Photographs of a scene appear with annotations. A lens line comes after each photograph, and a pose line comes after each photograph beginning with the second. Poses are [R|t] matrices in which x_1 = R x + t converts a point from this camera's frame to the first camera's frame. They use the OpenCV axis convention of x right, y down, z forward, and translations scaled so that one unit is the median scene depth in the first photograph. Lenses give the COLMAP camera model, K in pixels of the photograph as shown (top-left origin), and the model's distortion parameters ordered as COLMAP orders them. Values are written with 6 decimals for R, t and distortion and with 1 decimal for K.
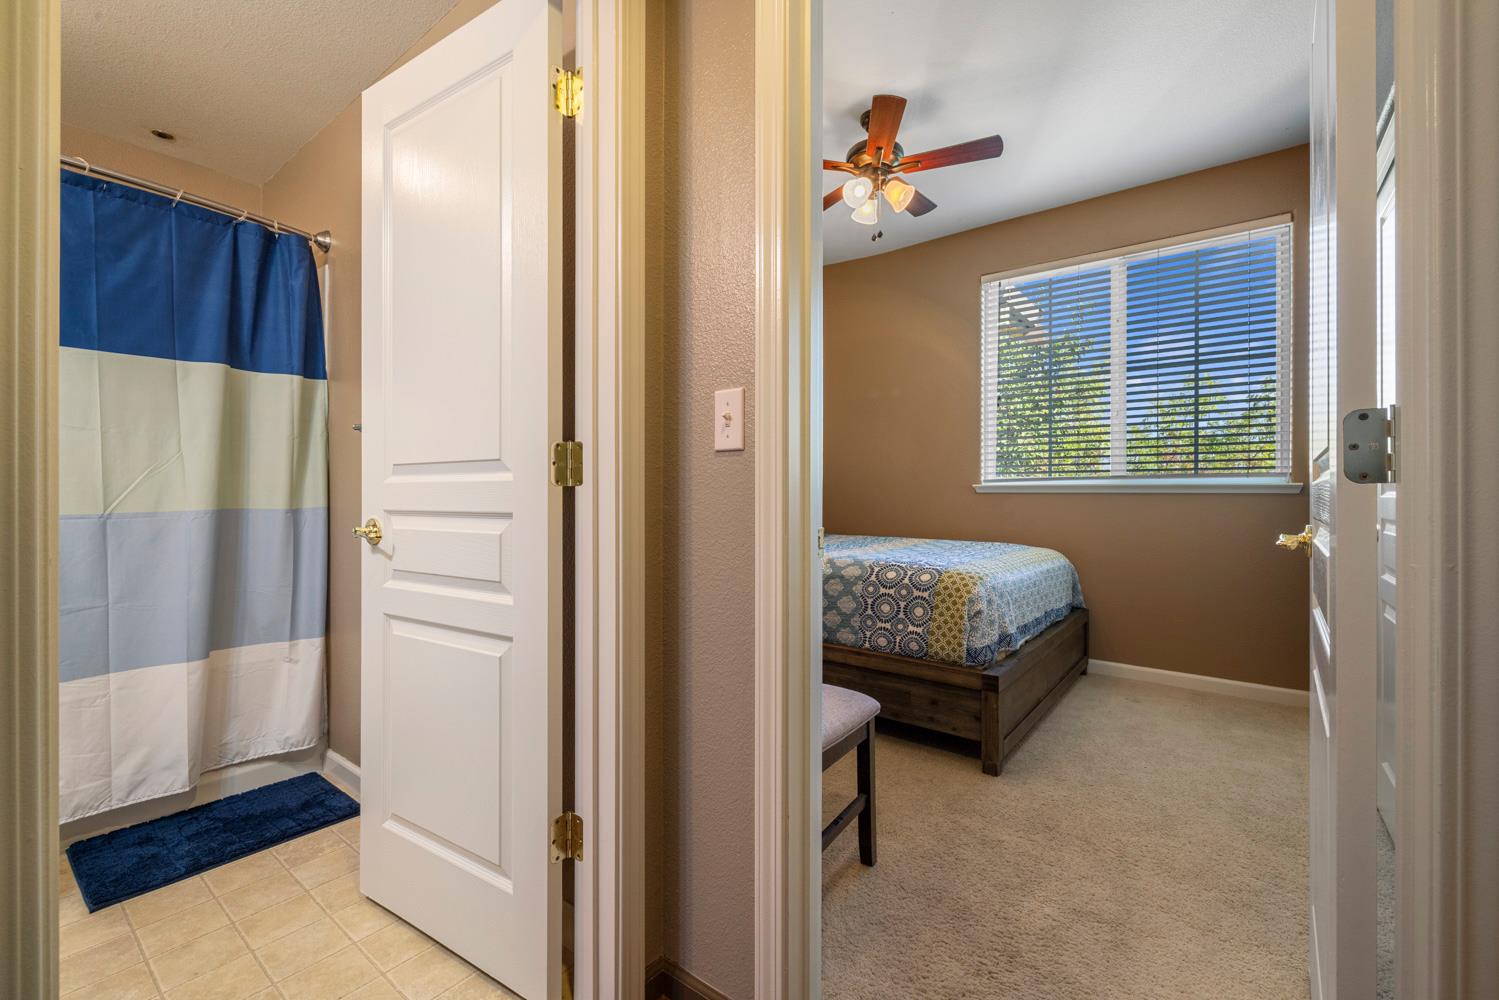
lens RADIAL K [[630.0, 0, 744.1], [0, 630.0, 493.8], [0, 0, 1]] dist [0.001407, -0.001071]
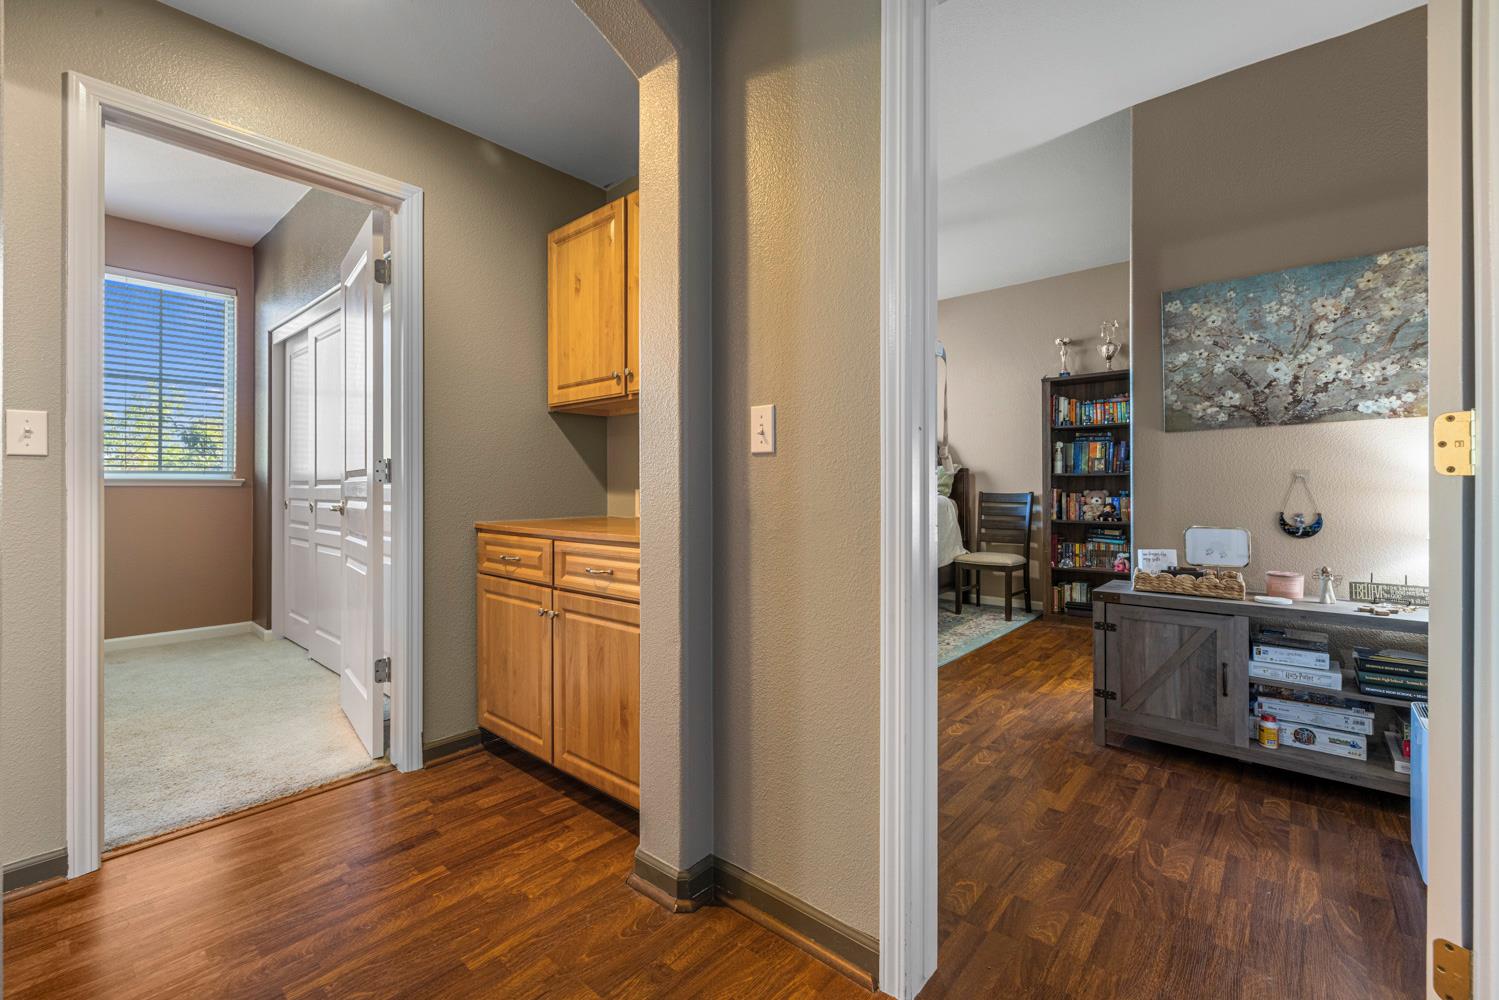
lens RADIAL K [[630.0, 0, 747.6], [0, 630.0, 485.6], [0, 0, 1]] dist [0.001407, -0.001071]
pose [[0.057926, -0.000885, 0.998320, -0.623100], [0.002626, 0.999996, 0.000734, -0.000039], [-0.998317, 0.002580, 0.057929, -0.304550]]
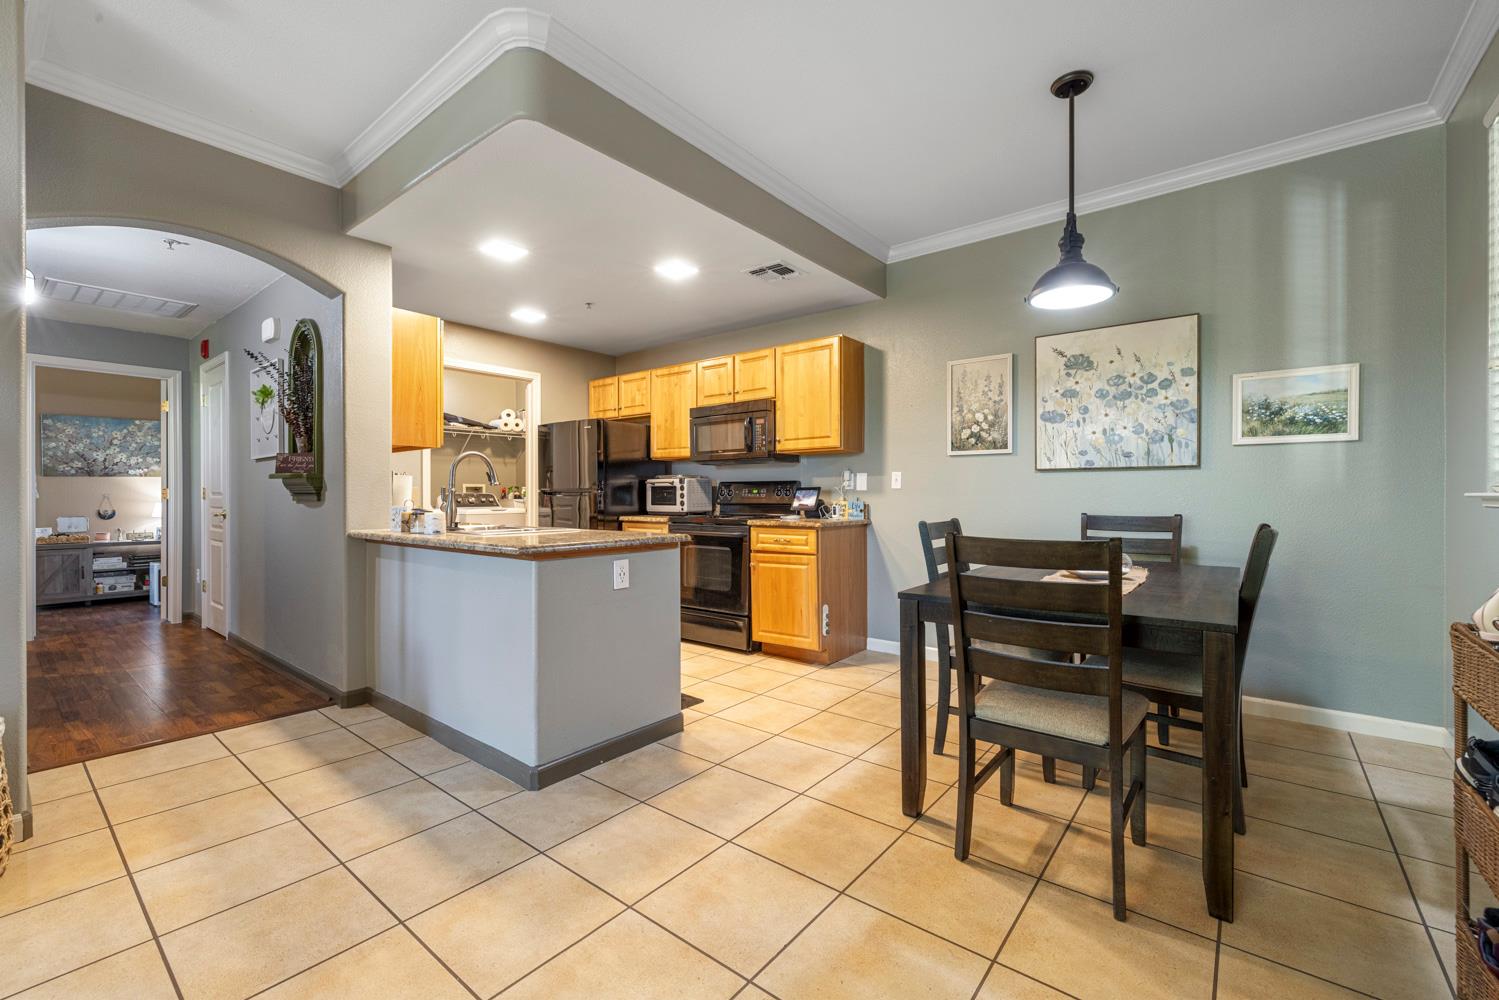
lens RADIAL K [[630.0, 0, 746.6], [0, 630.0, 495.5], [0, 0, 1]] dist [0.001407, -0.001071]
pose [[-0.999816, -0.000576, 0.019150, -2.284371], [-0.000493, 0.999990, 0.004334, -0.026639], [-0.019152, 0.004324, -0.999807, 1.443586]]
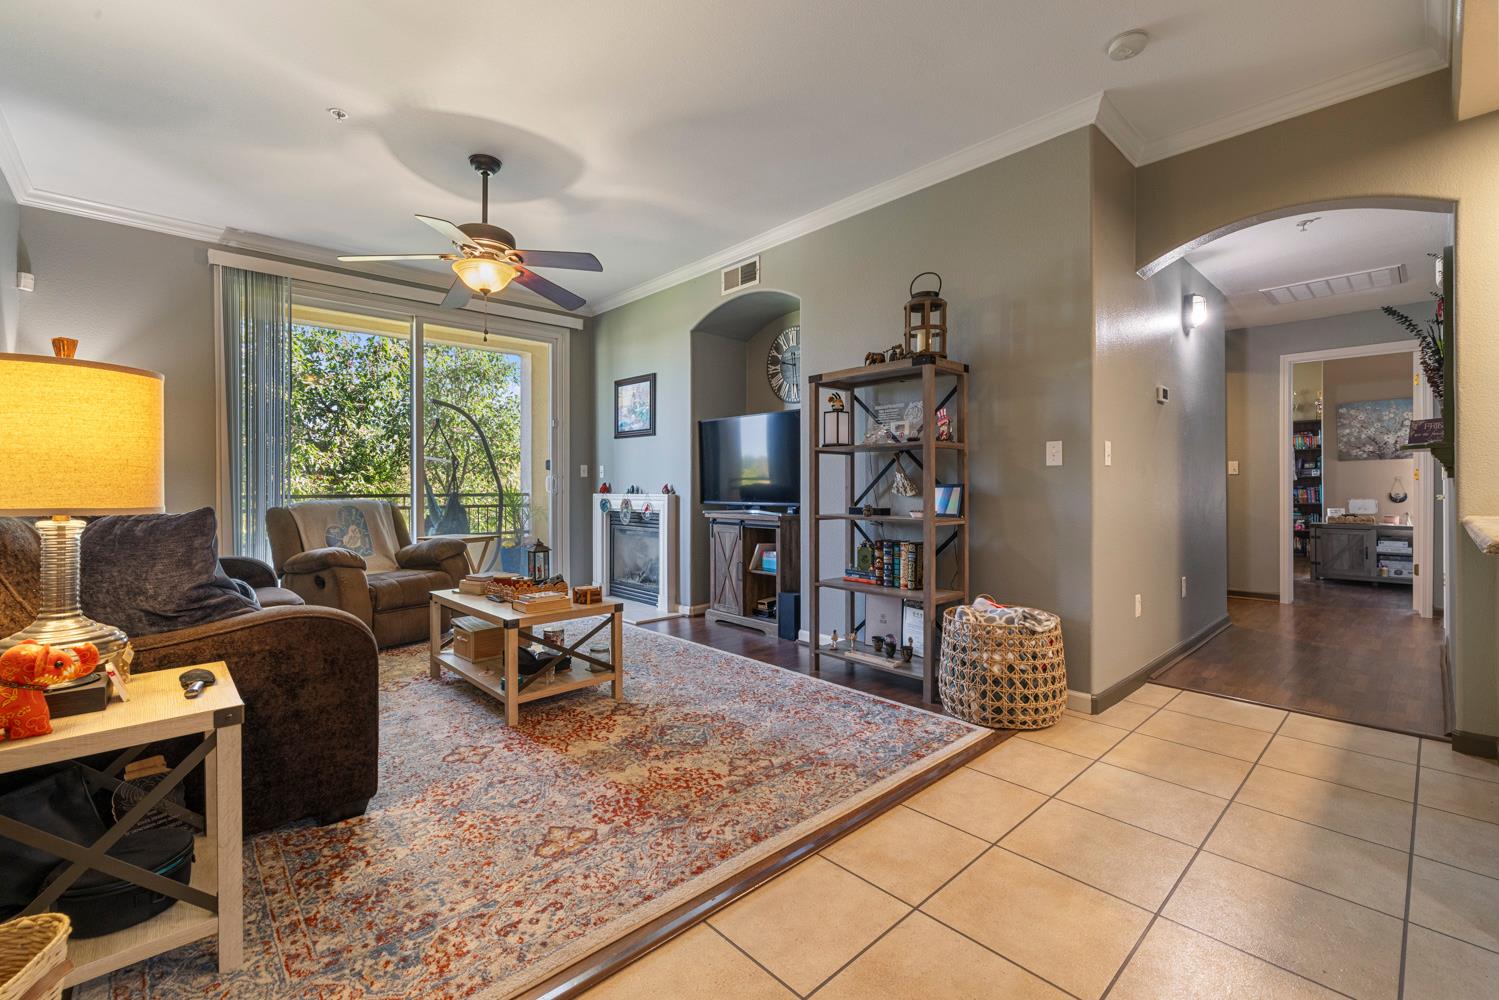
lens RADIAL K [[639.8, 0, 745.1], [0, 639.8, 487.6], [0, 0, 1]] dist [0.002812, -0.000620]
pose [[0.162491, -0.004150, 0.986701, -2.595843], [0.006559, 0.999974, 0.003126, -0.002004], [-0.986688, 0.005964, 0.162514, 1.088024]]
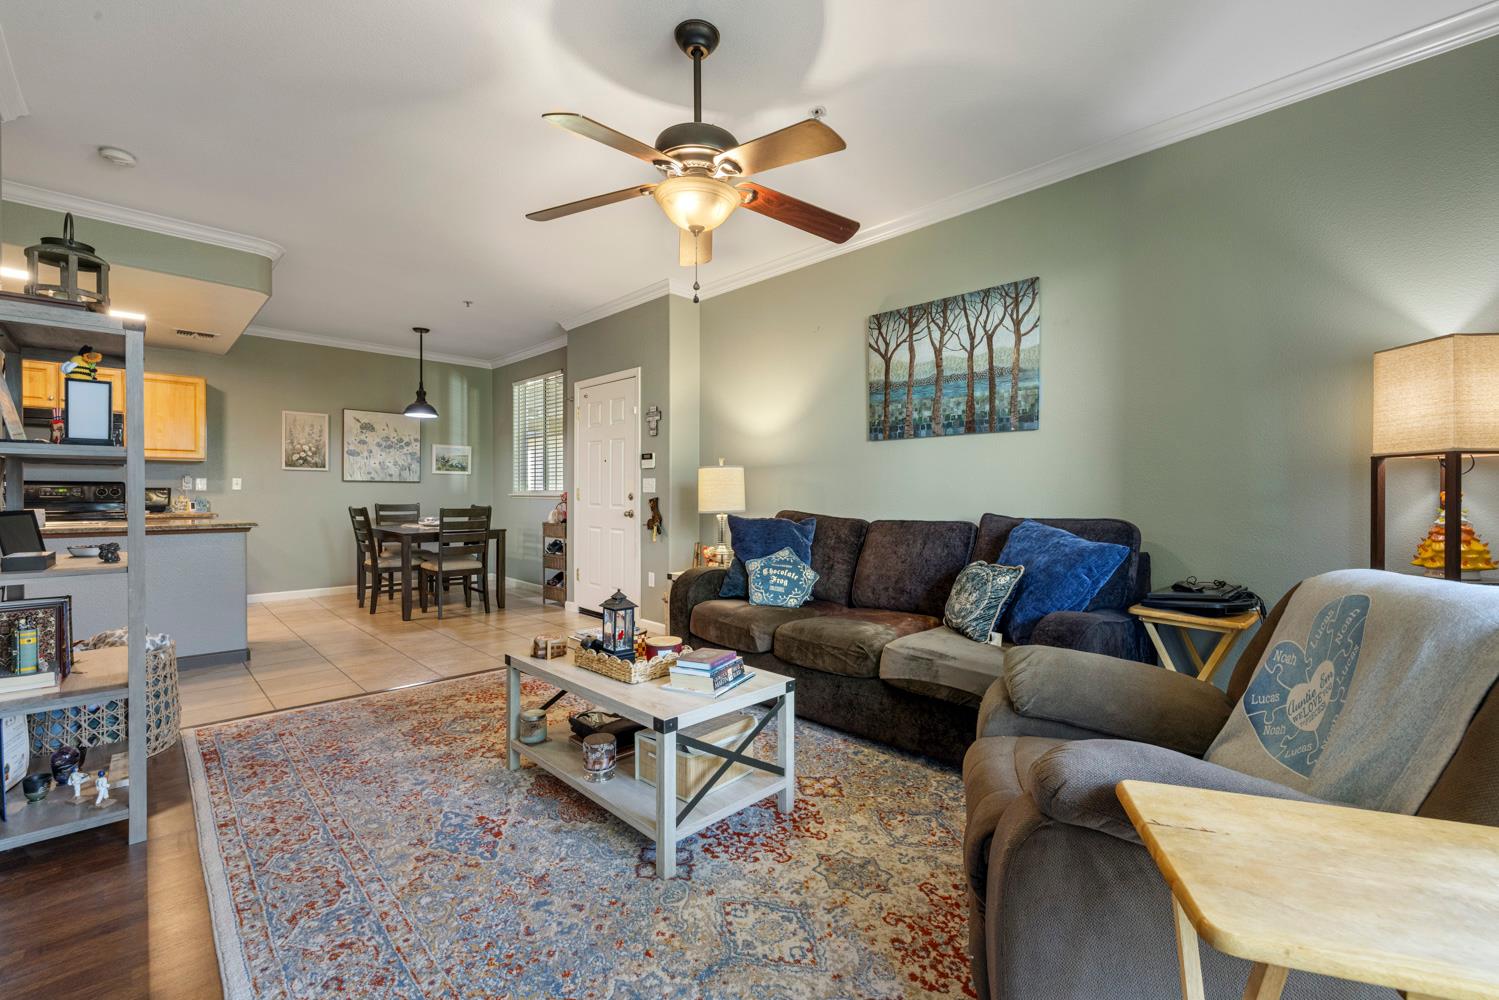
lens RADIAL K [[630.0, 0, 745.3], [0, 630.0, 495.3], [0, 0, 1]] dist [0.001407, -0.001071]
pose [[-0.132064, -0.000460, -0.991241, -0.445704], [-0.006730, 0.999977, 0.000432, -0.030098], [0.991218, 0.006728, -0.132064, 2.042376]]
